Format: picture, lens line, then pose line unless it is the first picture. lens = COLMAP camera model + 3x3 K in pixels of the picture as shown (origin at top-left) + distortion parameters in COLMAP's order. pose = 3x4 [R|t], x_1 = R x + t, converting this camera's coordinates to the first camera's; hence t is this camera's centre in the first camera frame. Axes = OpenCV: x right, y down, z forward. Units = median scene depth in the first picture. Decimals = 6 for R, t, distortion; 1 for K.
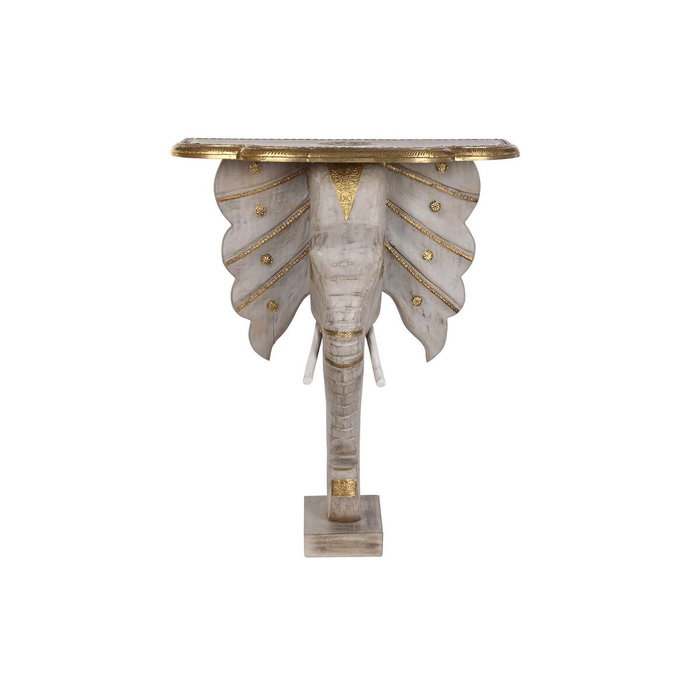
lens RADIAL K [[1021.7, 0, 348.5], [0, 1021.7, 352.2], [0, 0, 1]] dist [-0.096126, 0.000000]
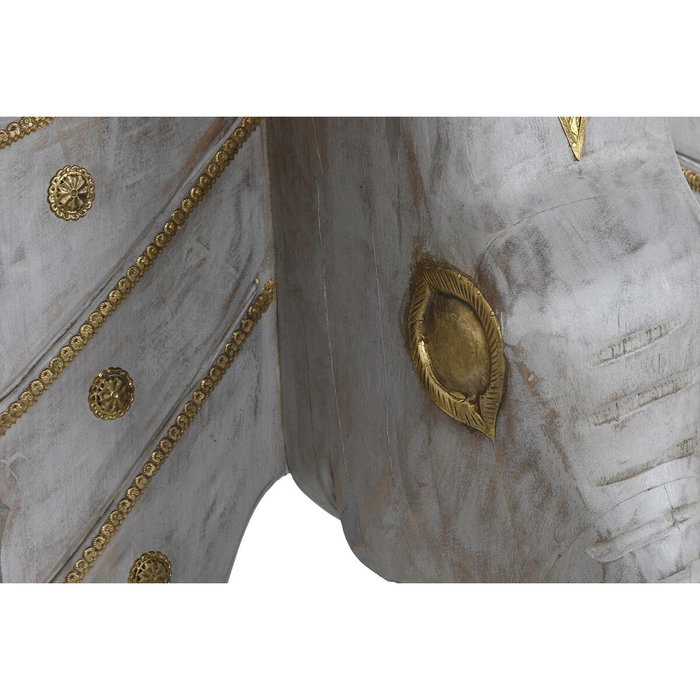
lens RADIAL K [[2438.8, 0, 347.7], [0, 2438.8, 349.8], [0, 0, 1]] dist [0.253487, 0.000000]
pose [[0.794438, -0.244725, 0.555858, -0.347798], [0.227923, 0.968465, 0.100632, -0.145979], [-0.562956, 0.046747, 0.825164, 0.527717]]
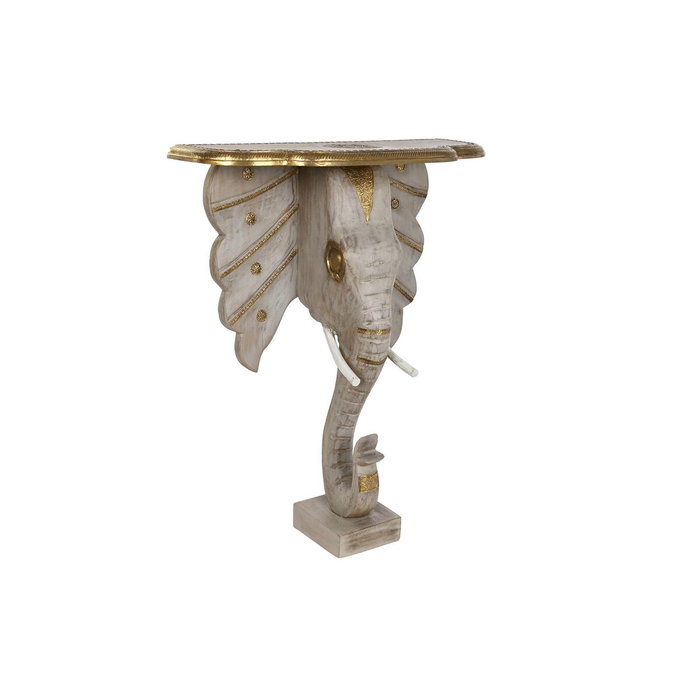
lens RADIAL K [[991.3, 0, 353.9], [0, 991.3, 348.5], [0, 0, 1]] dist [-0.013751, 0.000000]
pose [[0.832023, -0.136363, 0.537720, -0.530592], [0.134942, 0.989952, 0.042249, -0.043692], [-0.538078, 0.037409, 0.842064, 0.162849]]
